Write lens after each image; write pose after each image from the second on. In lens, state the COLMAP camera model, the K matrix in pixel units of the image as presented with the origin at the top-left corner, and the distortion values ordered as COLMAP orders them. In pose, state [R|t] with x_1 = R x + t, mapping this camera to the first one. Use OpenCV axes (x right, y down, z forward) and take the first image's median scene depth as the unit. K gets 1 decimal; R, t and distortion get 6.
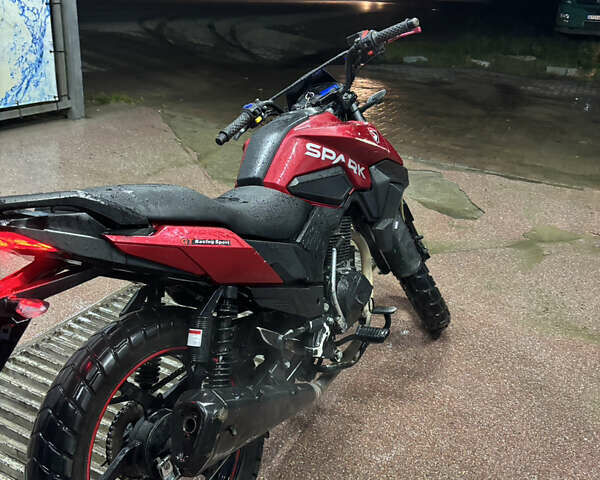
lens RADIAL K [[598.4, 0, 300.0], [0, 598.4, 240.0], [0, 0, 1]] dist [0.004596, 0.006199]
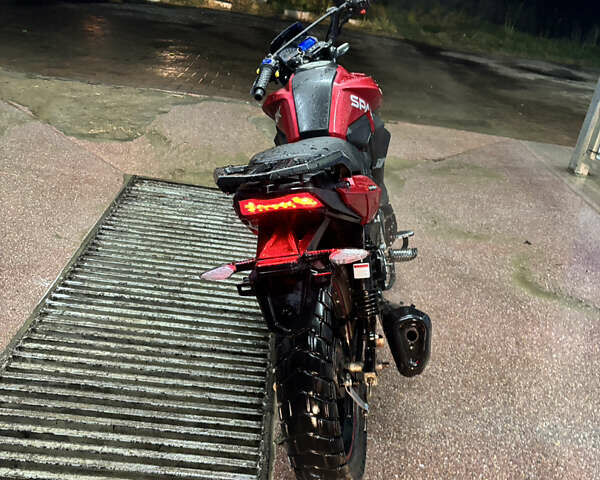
lens RADIAL K [[598.4, 0, 300.0], [0, 598.4, 240.0], [0, 0, 1]] dist [0.004596, 0.006199]
pose [[0.896184, -0.140399, 0.420883, -0.463797], [0.100865, 0.988244, 0.114888, -0.024973], [-0.432066, -0.060509, 0.899810, 0.008660]]
